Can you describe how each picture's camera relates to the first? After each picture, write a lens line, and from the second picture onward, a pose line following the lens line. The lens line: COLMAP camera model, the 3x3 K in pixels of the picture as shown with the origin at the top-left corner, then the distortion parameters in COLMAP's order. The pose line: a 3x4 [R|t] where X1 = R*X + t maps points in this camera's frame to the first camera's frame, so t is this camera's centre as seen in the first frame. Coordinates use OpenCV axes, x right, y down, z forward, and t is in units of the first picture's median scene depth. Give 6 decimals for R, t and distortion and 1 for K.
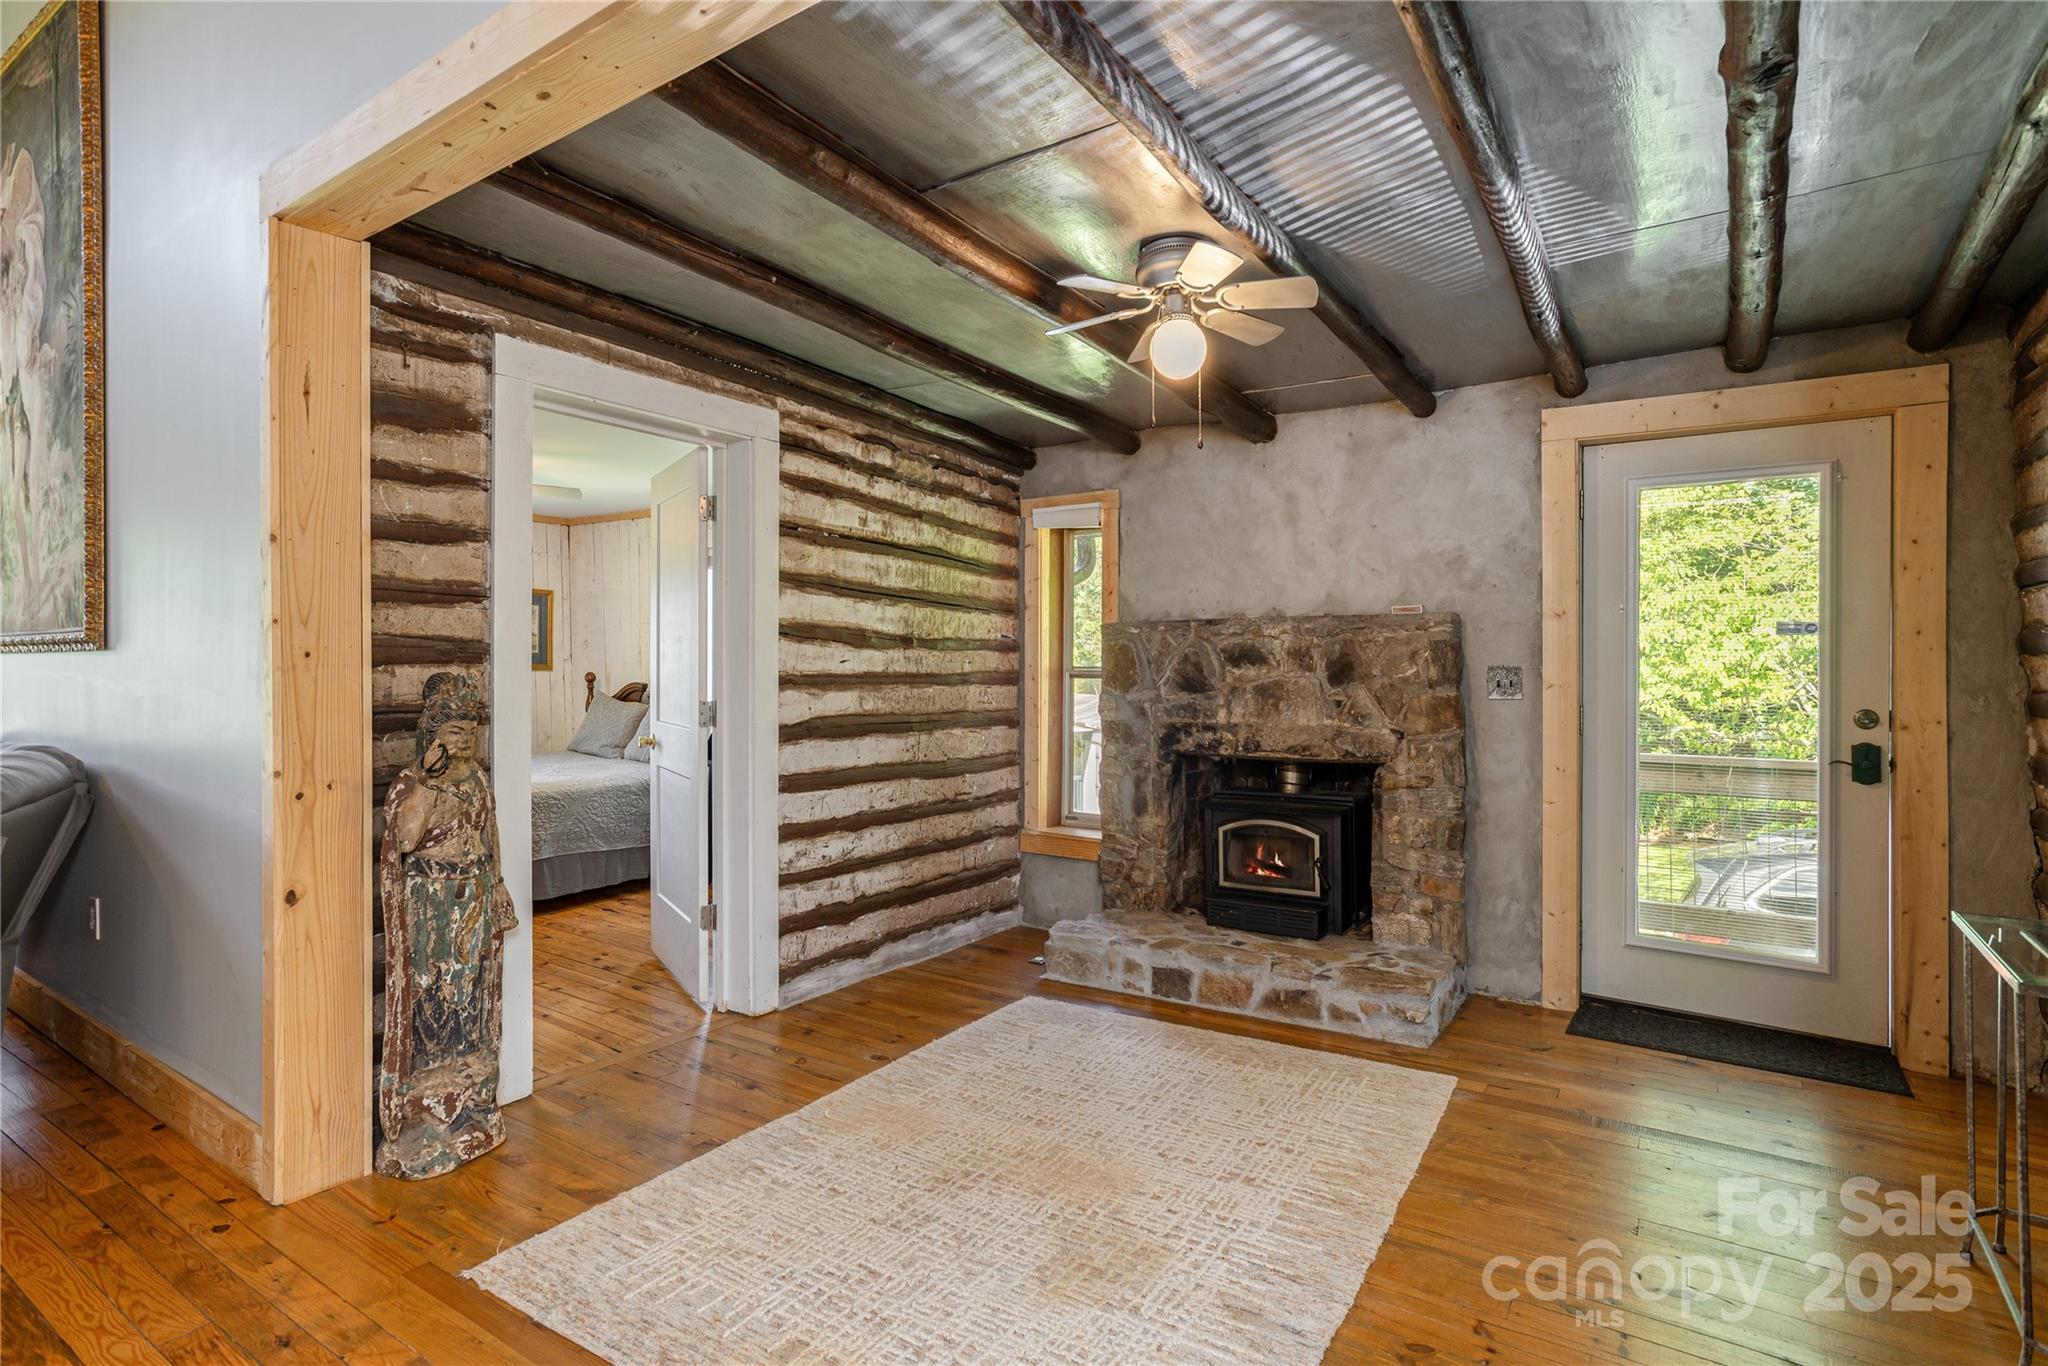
lens RADIAL K [[1052.4, 0, 1181.3], [0, 1052.4, 679.8], [0, 0, 1]] dist [-0.002119, 0.000710]
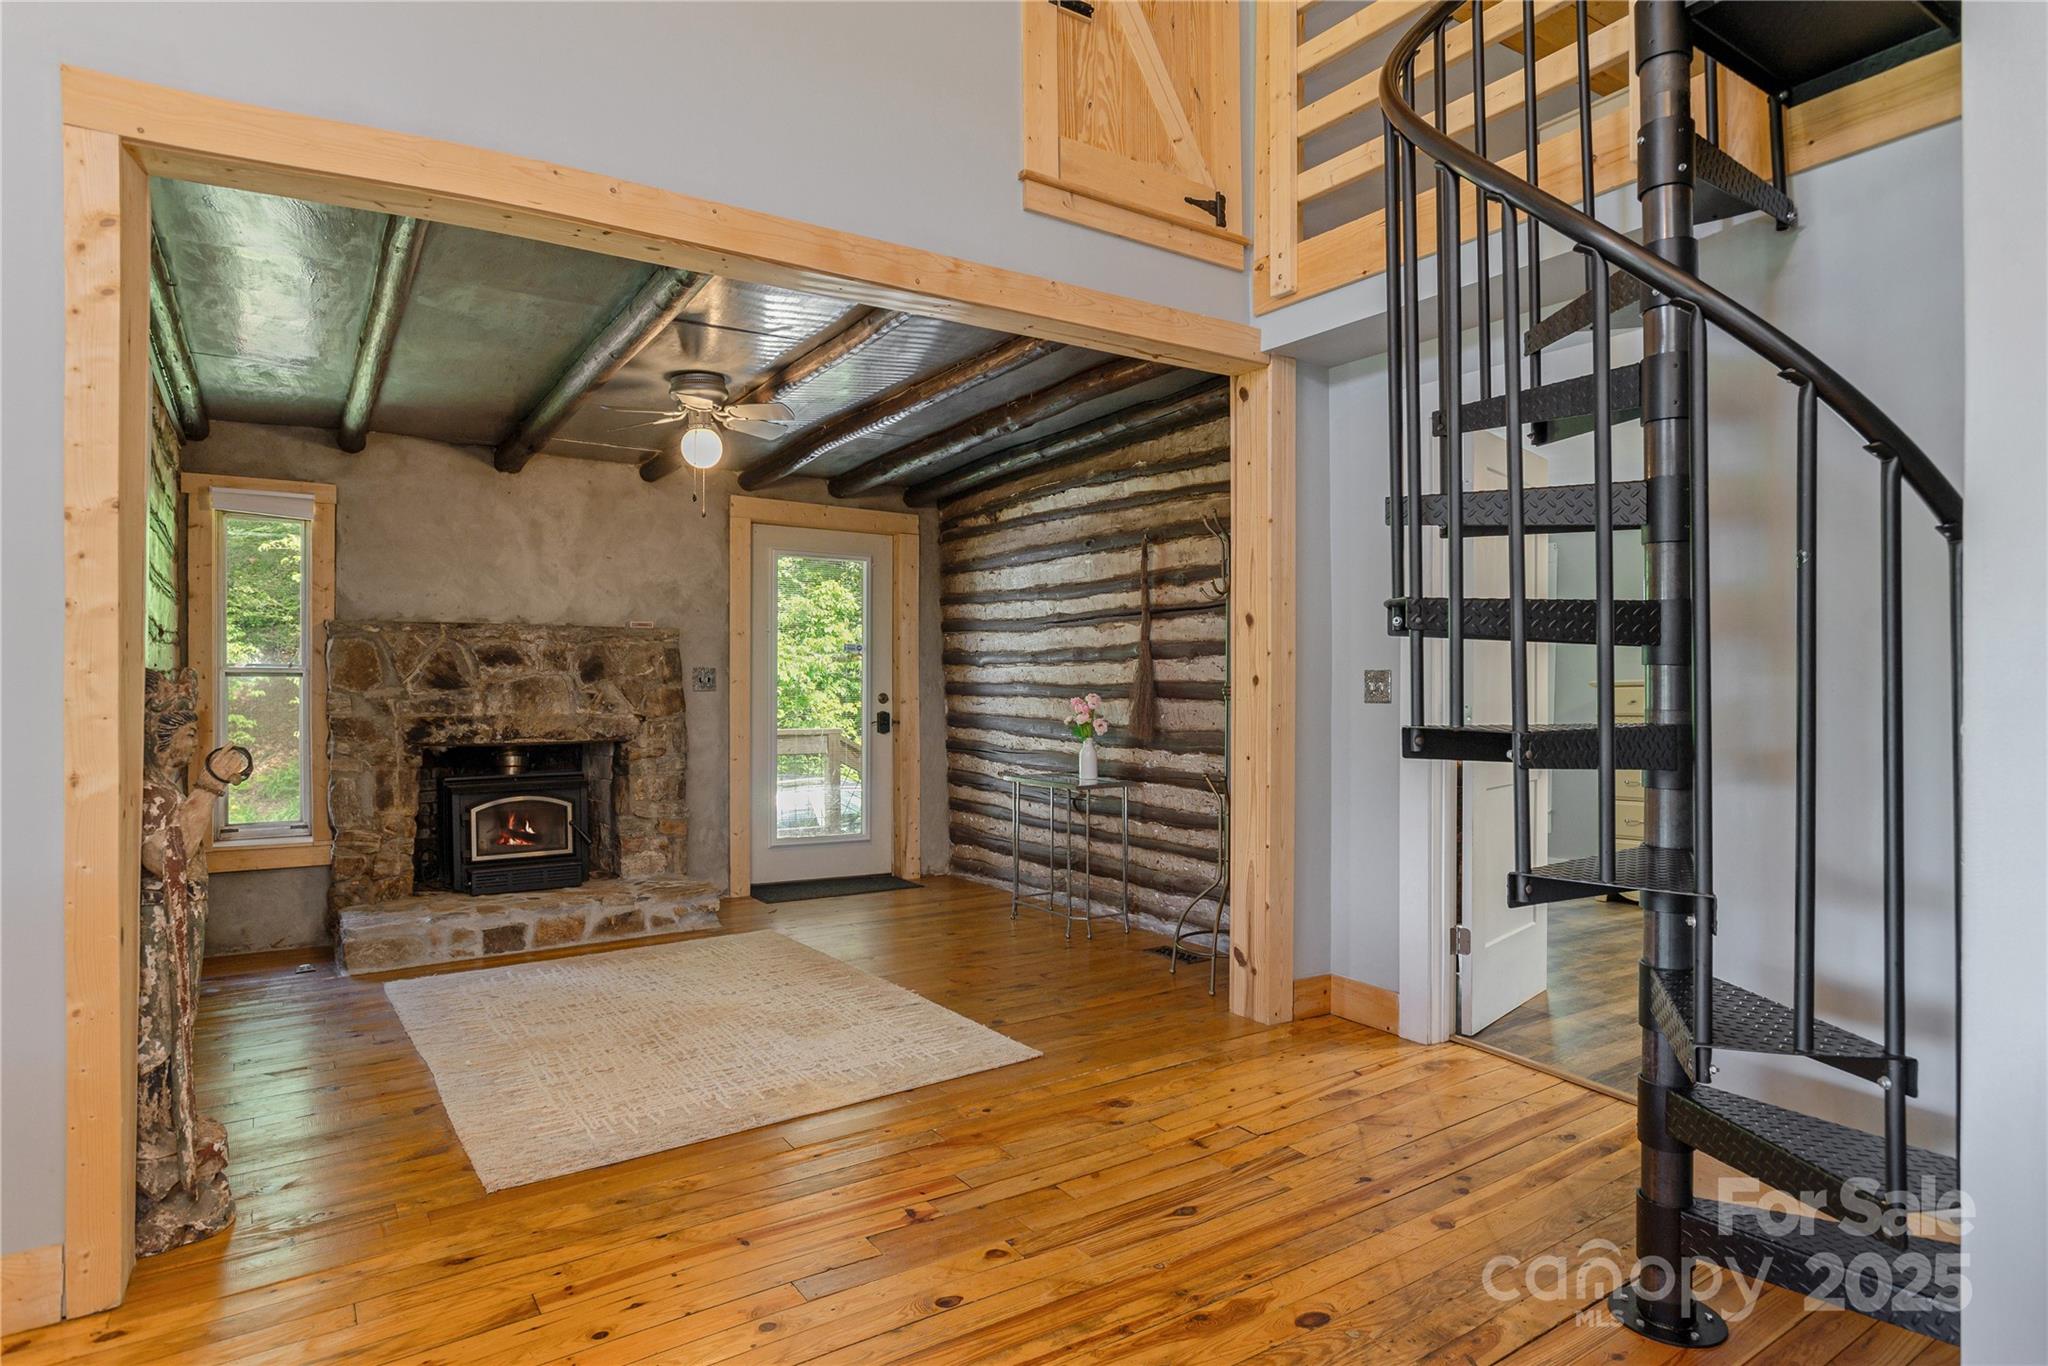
lens RADIAL K [[1100.8, 0, 1024.0], [0, 1100.8, 683.0], [0, 0, 1]] dist [0.004772, 0.000302]
pose [[0.417207, -0.004018, 0.908802, -0.825791], [0.004206, 0.999988, 0.002490, 0.005900], [-0.908802, 0.002783, 0.417219, -0.022809]]
